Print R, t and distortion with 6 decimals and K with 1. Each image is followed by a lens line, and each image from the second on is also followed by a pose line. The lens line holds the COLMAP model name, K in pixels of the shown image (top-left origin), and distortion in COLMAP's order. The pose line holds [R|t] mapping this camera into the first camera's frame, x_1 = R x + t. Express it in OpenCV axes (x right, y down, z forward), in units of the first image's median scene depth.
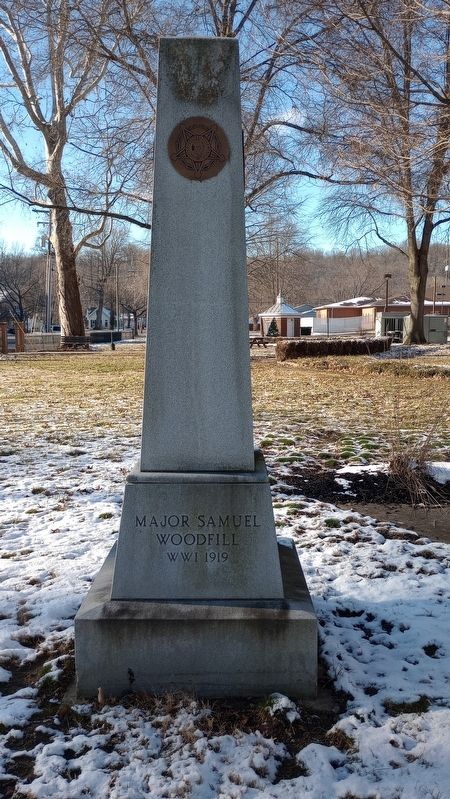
lens RADIAL K [[615.5, 0, 224.4], [0, 615.5, 400.3], [0, 0, 1]] dist [0.004985, -0.002127]
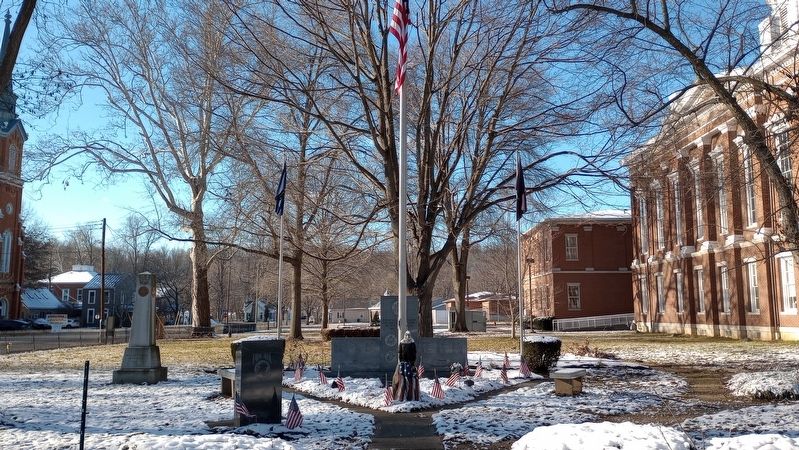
lens RADIAL K [[615.5, 0, 400.5], [0, 615.5, 226.0], [0, 0, 1]] dist [0.004985, -0.002127]
pose [[0.999870, -0.002831, 0.015898, 0.167351], [0.006937, 0.964346, -0.264552, 0.040896], [-0.014582, 0.264628, 0.964240, -0.352897]]
